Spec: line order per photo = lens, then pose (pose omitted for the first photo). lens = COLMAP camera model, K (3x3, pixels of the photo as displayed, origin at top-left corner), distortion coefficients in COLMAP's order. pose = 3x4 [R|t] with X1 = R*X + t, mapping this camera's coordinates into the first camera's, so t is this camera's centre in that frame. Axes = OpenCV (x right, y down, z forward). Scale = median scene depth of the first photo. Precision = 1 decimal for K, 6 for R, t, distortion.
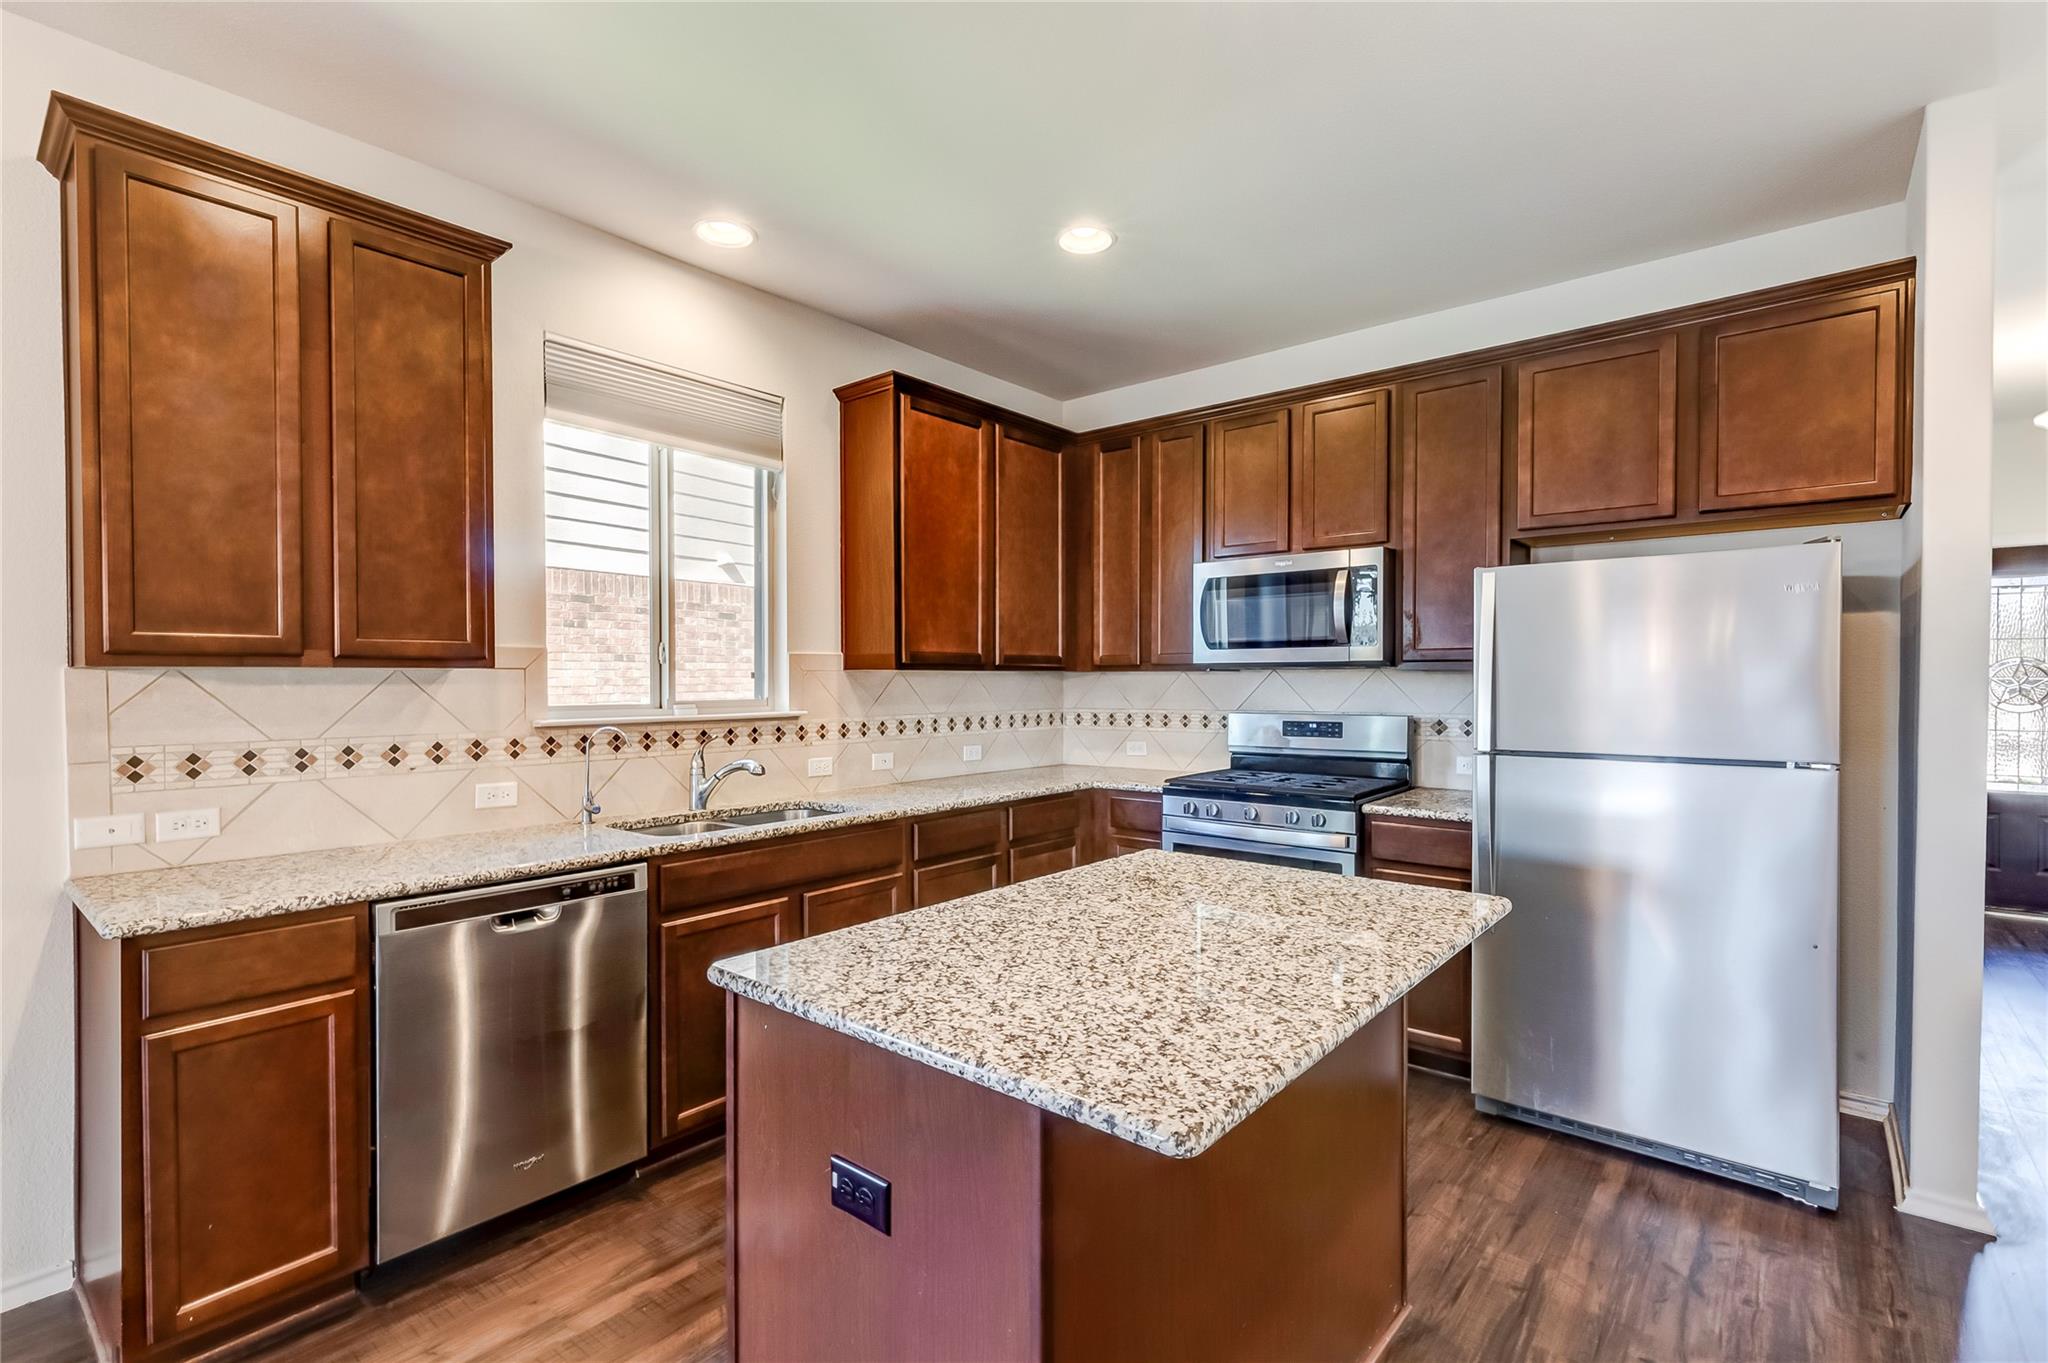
lens RADIAL K [[934.1, 0, 1020.7], [0, 934.1, 691.6], [0, 0, 1]] dist [0.001404, -0.000625]
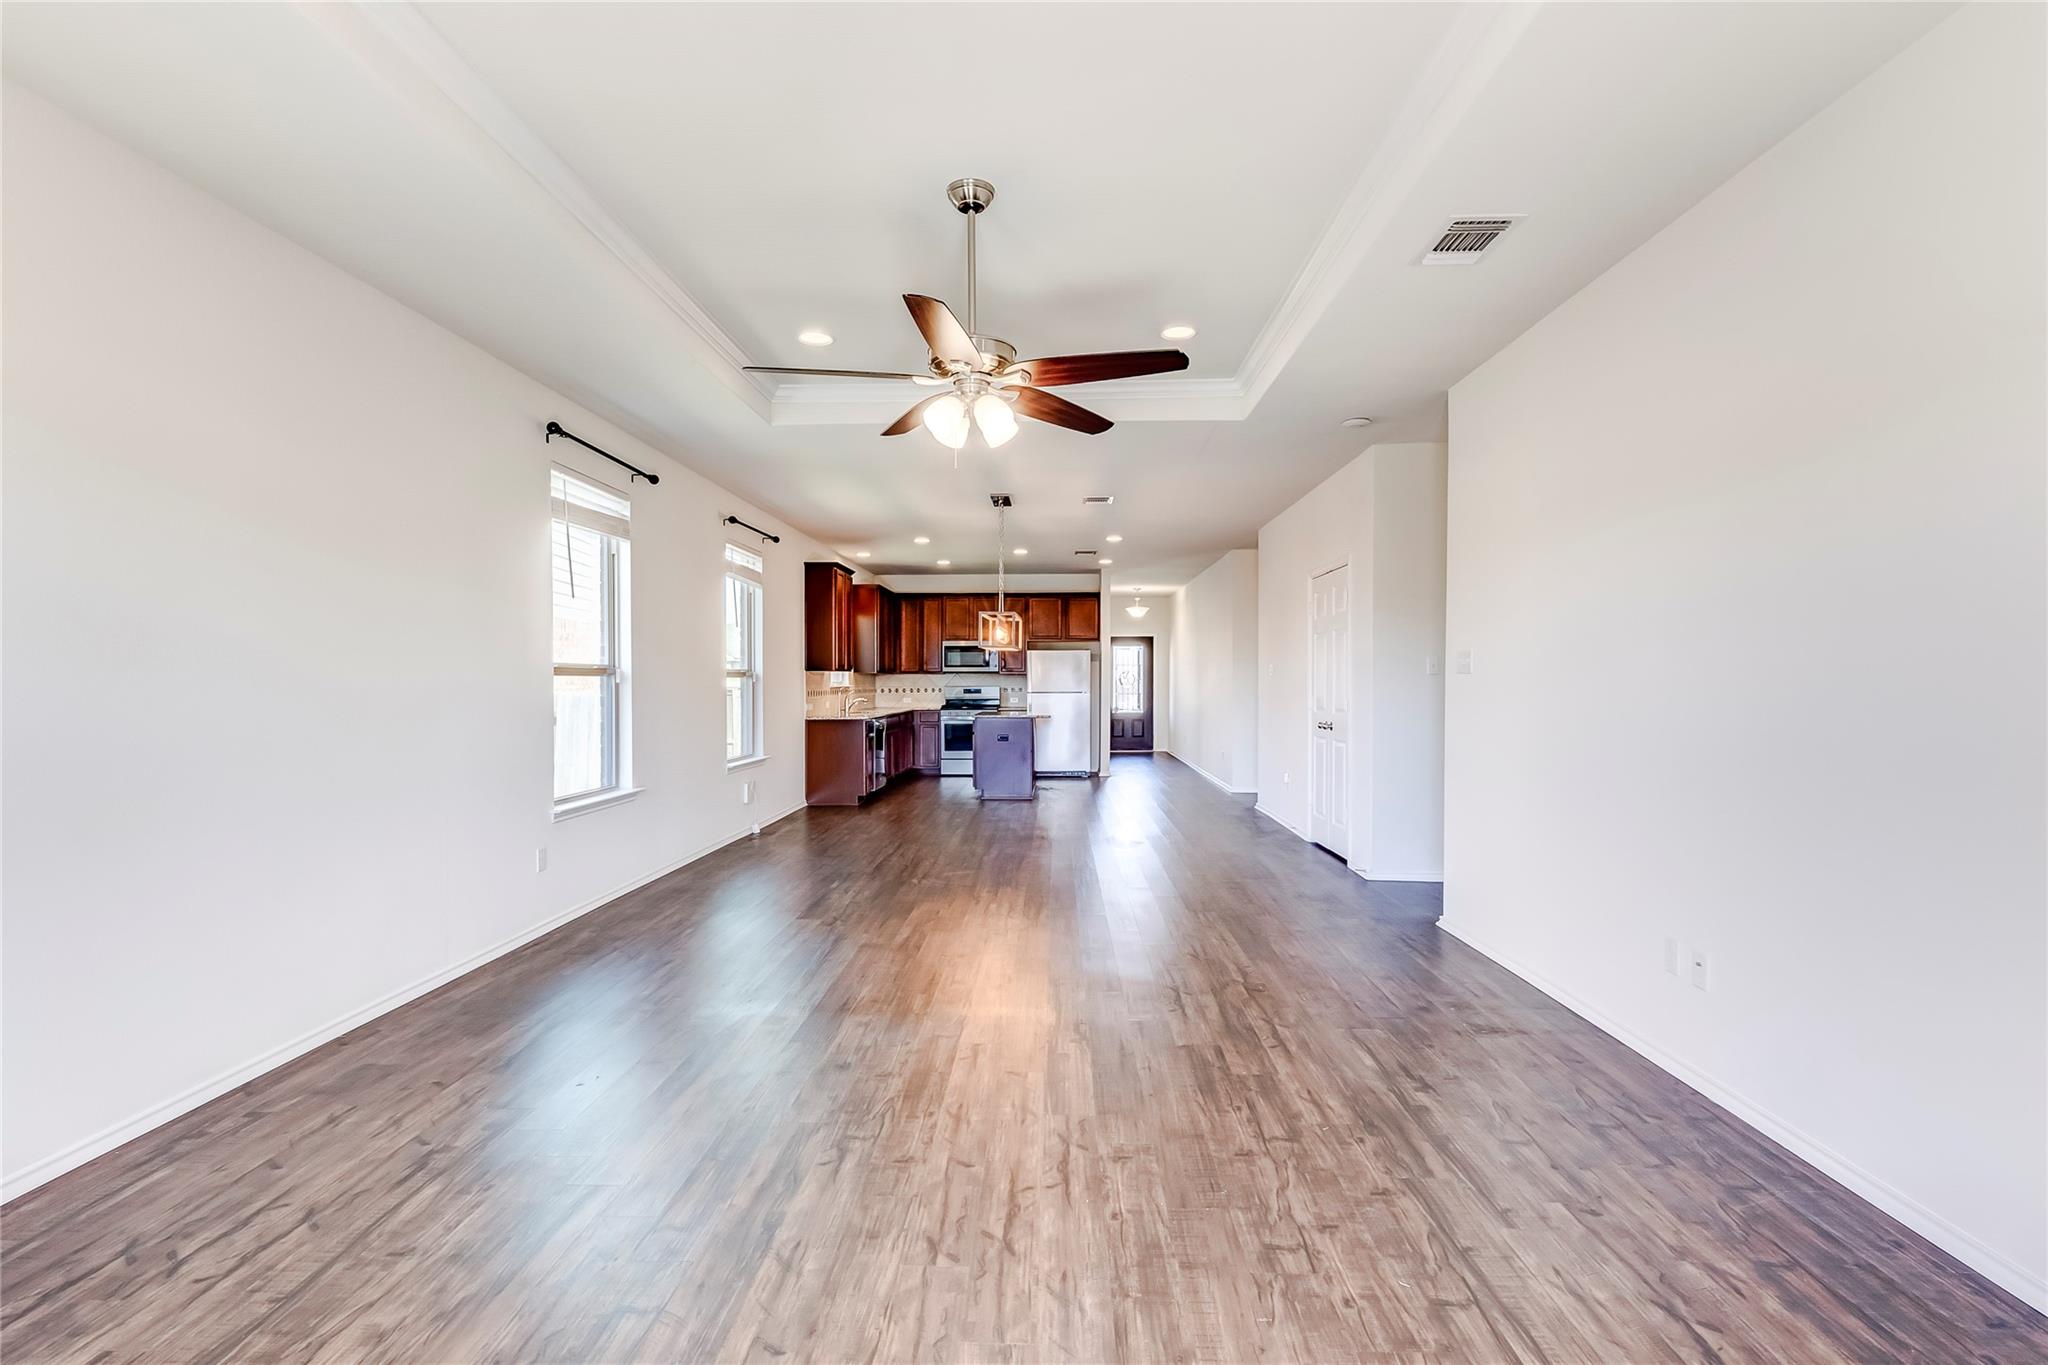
lens RADIAL K [[941.1, 0, 1022.4], [0, 941.1, 690.8], [0, 0, 1]] dist [-0.001589, 0.000008]
pose [[0.791195, -0.004242, 0.611549, -2.166321], [0.008208, 0.999960, -0.003683, 0.070501], [-0.611509, 0.007934, 0.791198, -2.397044]]
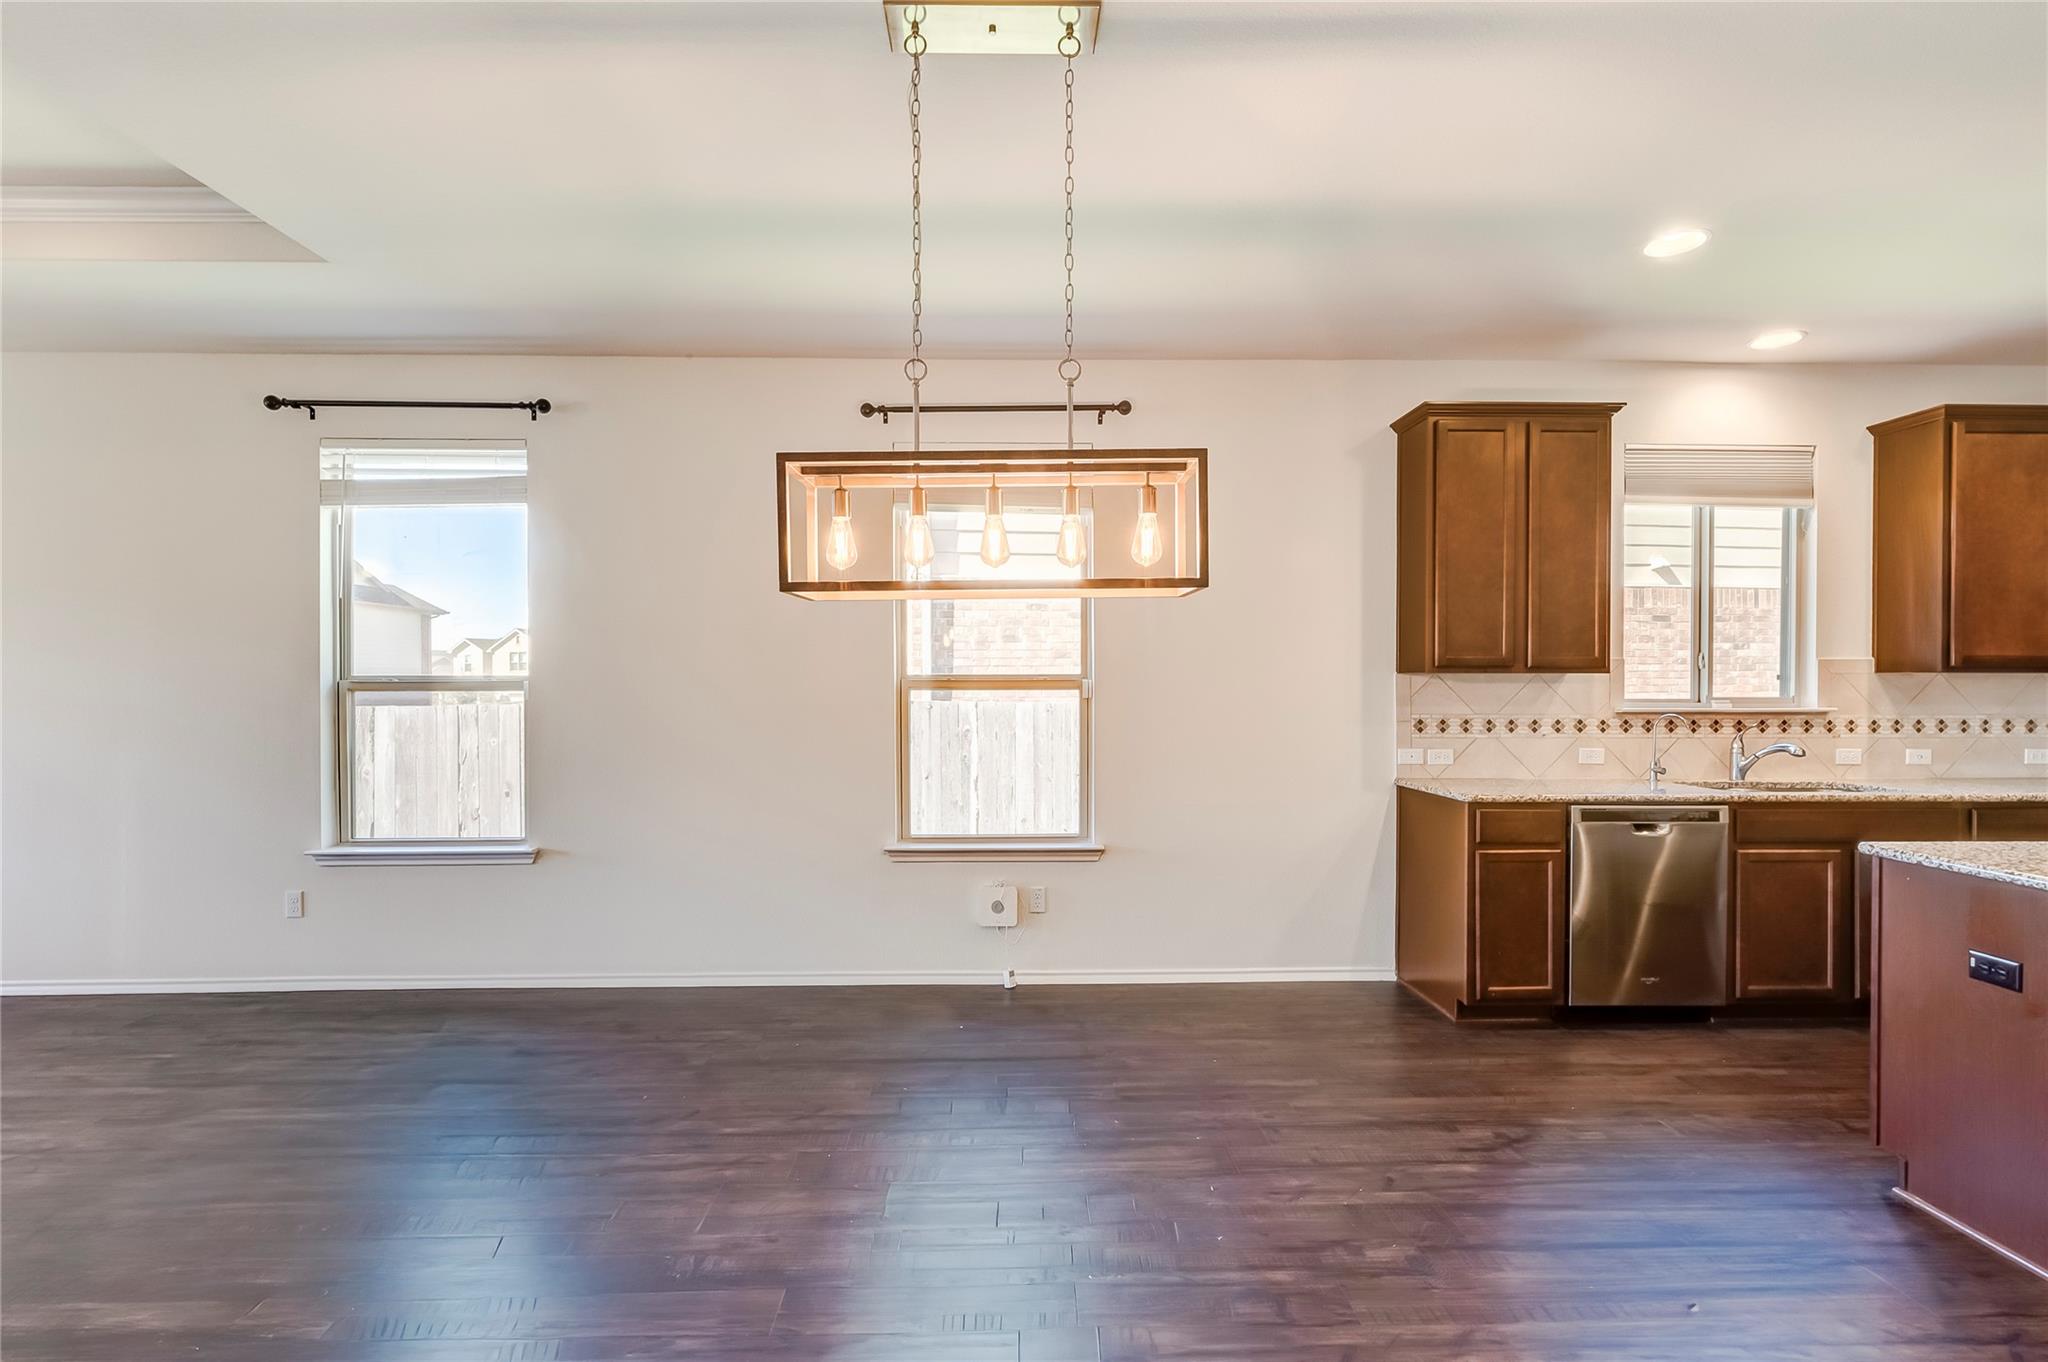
lens RADIAL K [[931.5, 0, 1024.2], [0, 931.5, 686.7], [0, 0, 1]] dist [0.003406, -0.000392]
pose [[0.660443, 0.008158, -0.750832, -0.026415], [-0.012585, 0.999921, -0.000205, 0.009030], [0.750771, 0.009584, 0.660493, -0.673804]]
